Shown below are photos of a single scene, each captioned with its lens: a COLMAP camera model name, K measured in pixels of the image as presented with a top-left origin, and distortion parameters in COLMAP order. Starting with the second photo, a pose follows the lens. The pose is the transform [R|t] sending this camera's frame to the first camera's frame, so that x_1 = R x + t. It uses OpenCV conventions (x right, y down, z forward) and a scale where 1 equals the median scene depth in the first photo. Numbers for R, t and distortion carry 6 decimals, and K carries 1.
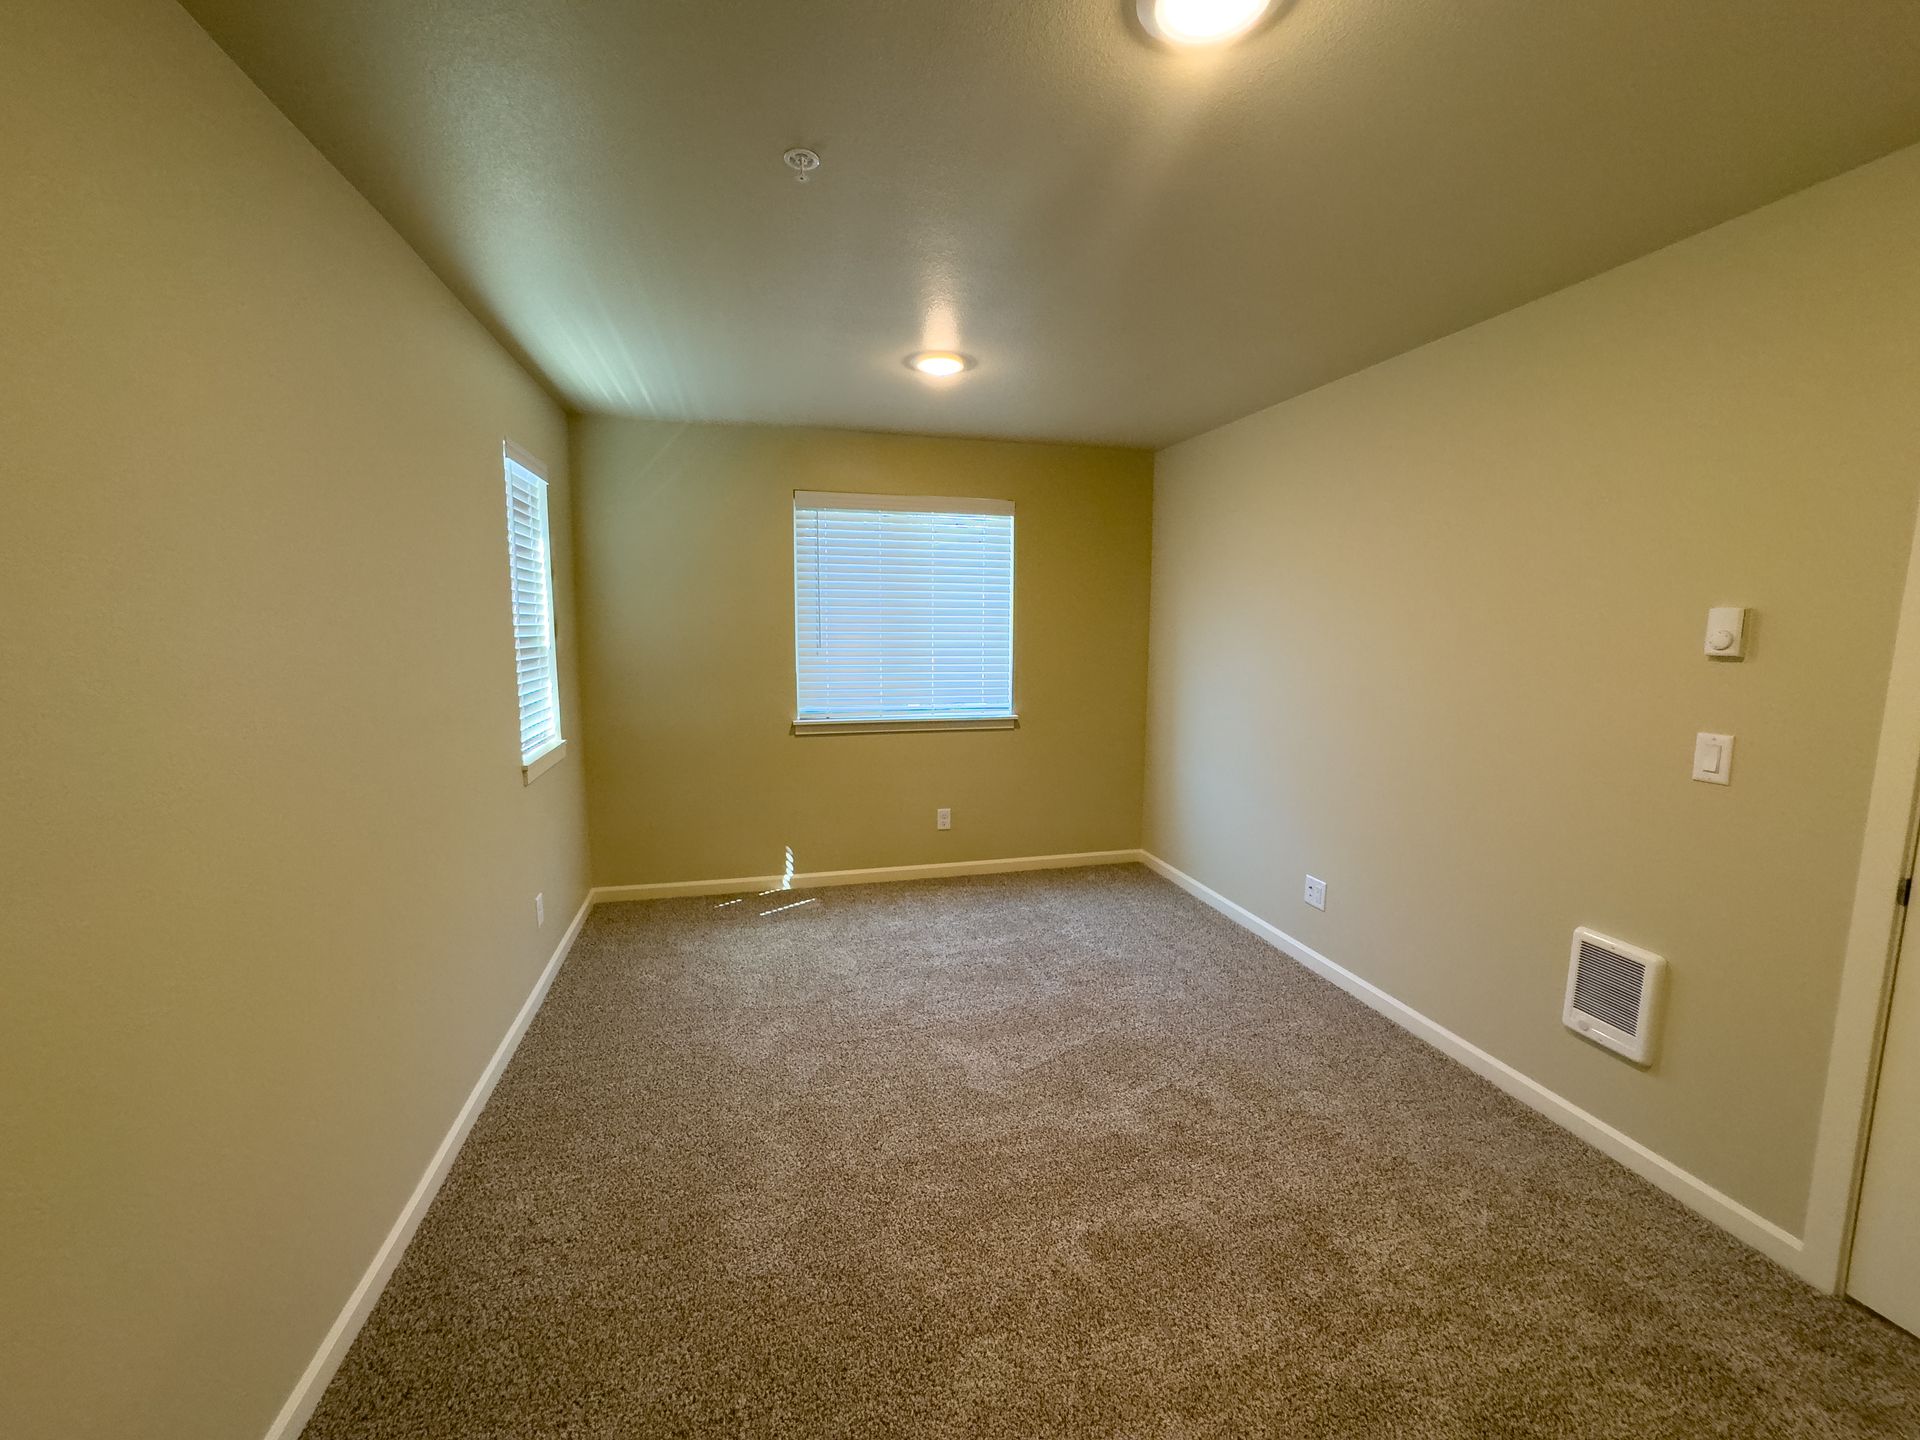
lens RADIAL K [[781.2, 0, 956.5], [0, 781.2, 718.8], [0, 0, 1]] dist [-0.040717, 0.020119]
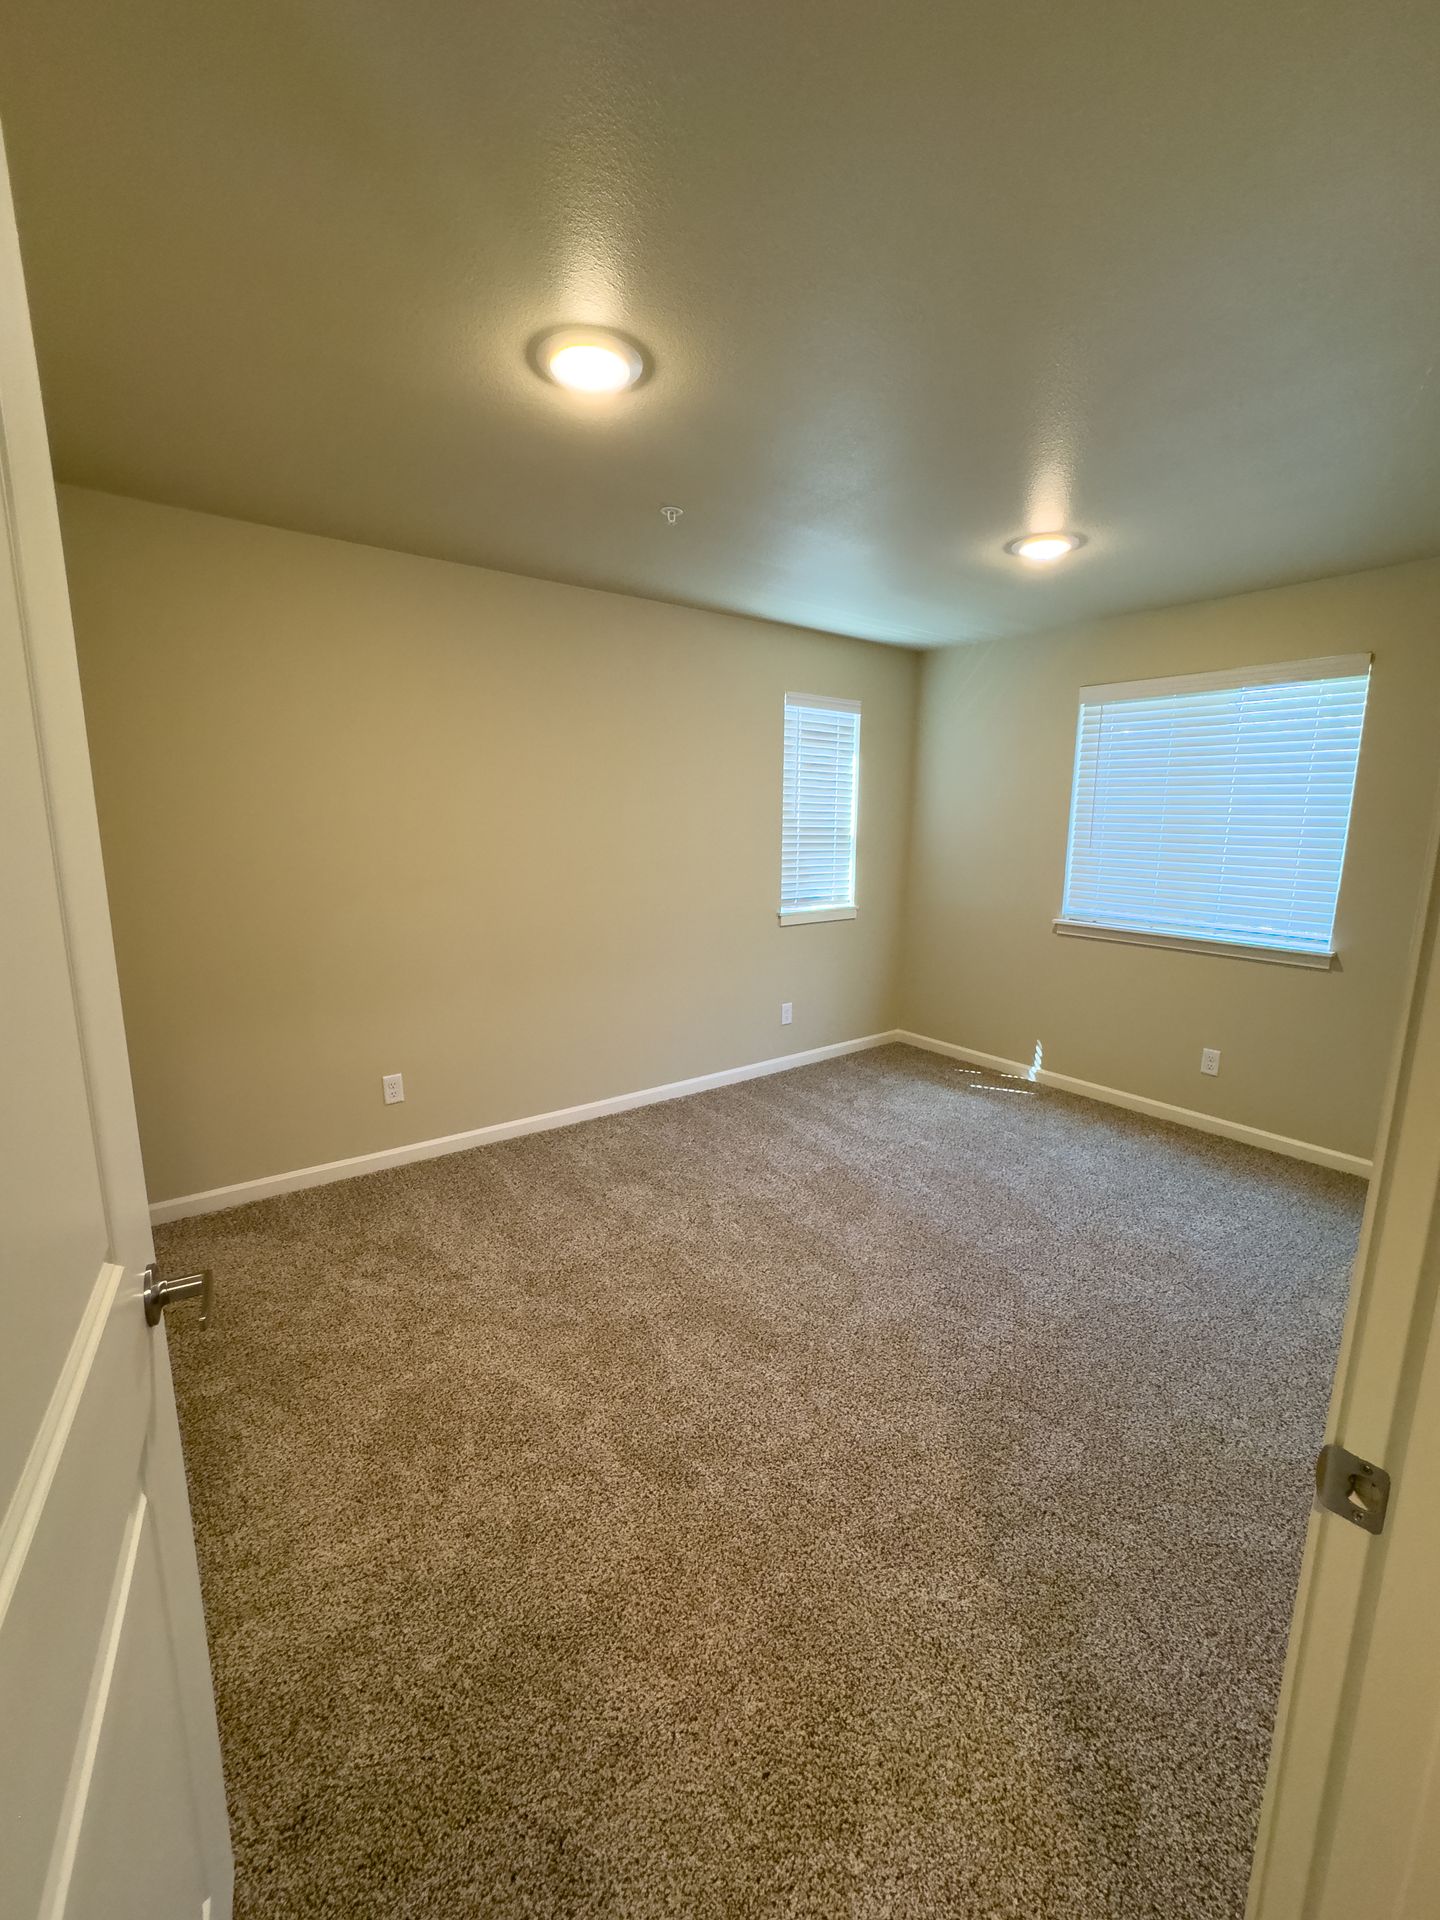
lens RADIAL K [[781.2, 0, 719.0], [0, 781.2, 957.6], [0, 0, 1]] dist [-0.040717, 0.020119]
pose [[0.388159, 0.162995, -0.907064, 0.529058], [-0.123412, 0.984564, 0.124109, -0.018667], [0.913292, 0.063769, 0.402283, 0.194368]]
